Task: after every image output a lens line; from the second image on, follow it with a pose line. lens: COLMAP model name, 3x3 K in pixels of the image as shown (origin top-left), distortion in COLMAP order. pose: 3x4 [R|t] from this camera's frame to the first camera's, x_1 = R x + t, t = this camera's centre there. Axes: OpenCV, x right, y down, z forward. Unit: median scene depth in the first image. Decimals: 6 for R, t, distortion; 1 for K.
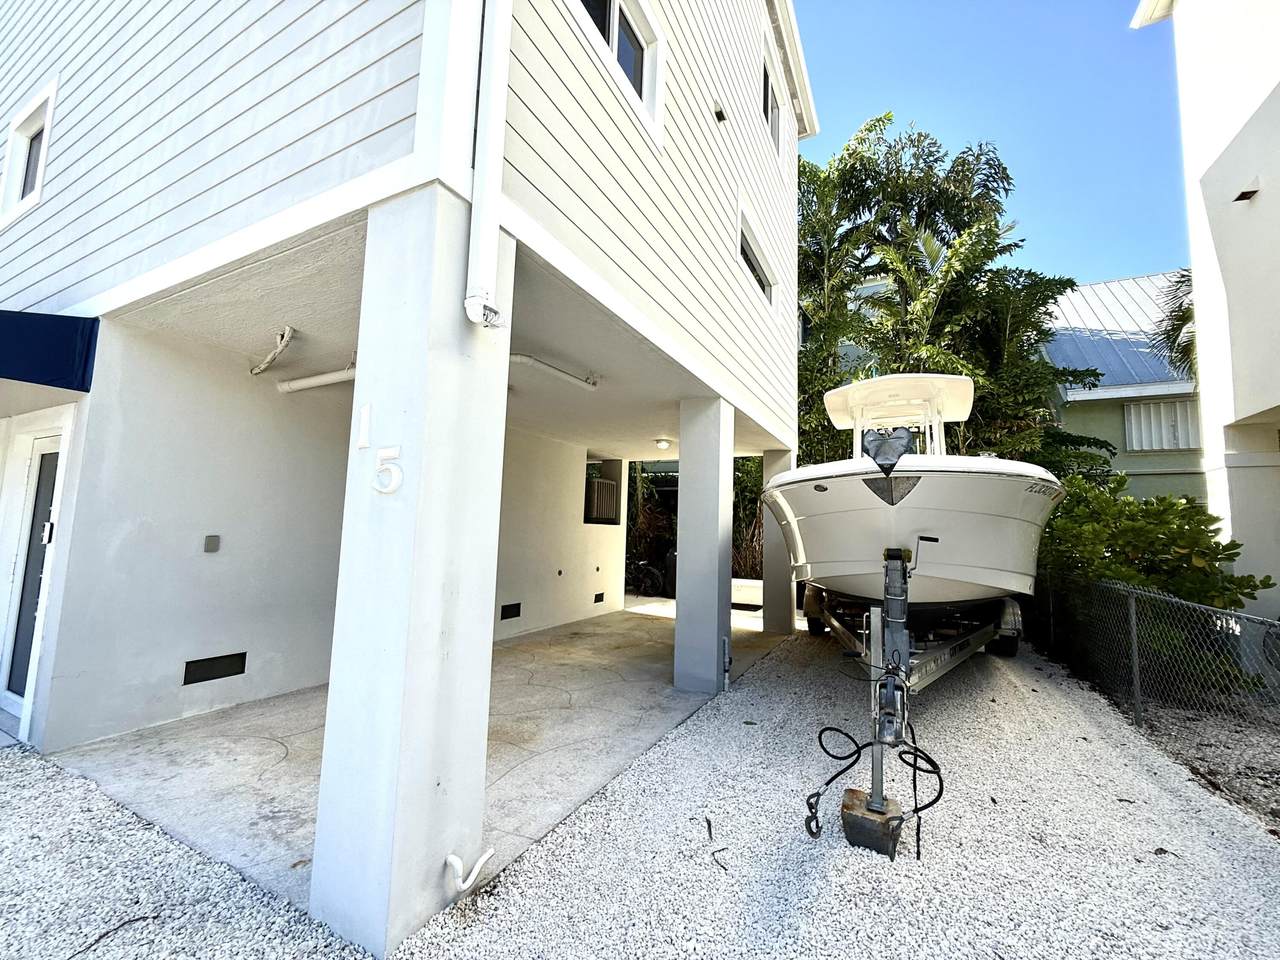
lens RADIAL K [[494.8, 0, 640.0], [0, 494.8, 480.0], [0, 0, 1]] dist [-0.002008, -0.000348]
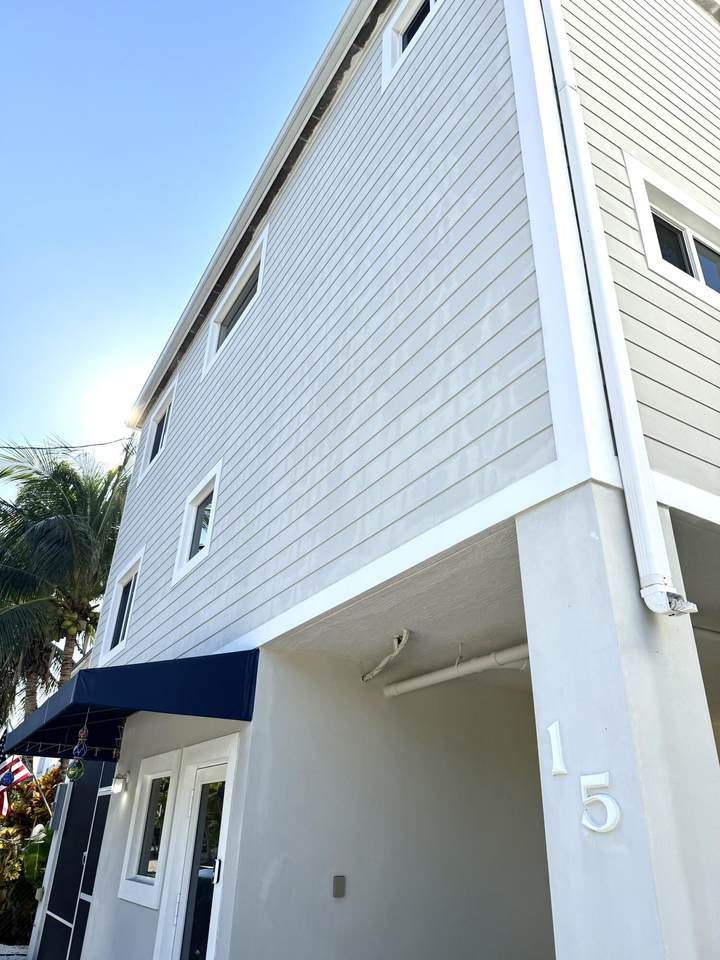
lens RADIAL K [[666.8, 0, 360.0], [0, 666.8, 480.0], [0, 0, 1]] dist [0.041535, -0.063119]
pose [[0.844506, -0.258573, -0.468989, -0.116965], [0.048629, 0.909126, -0.413673, -0.046942], [0.533334, 0.326543, 0.780336, -0.218840]]
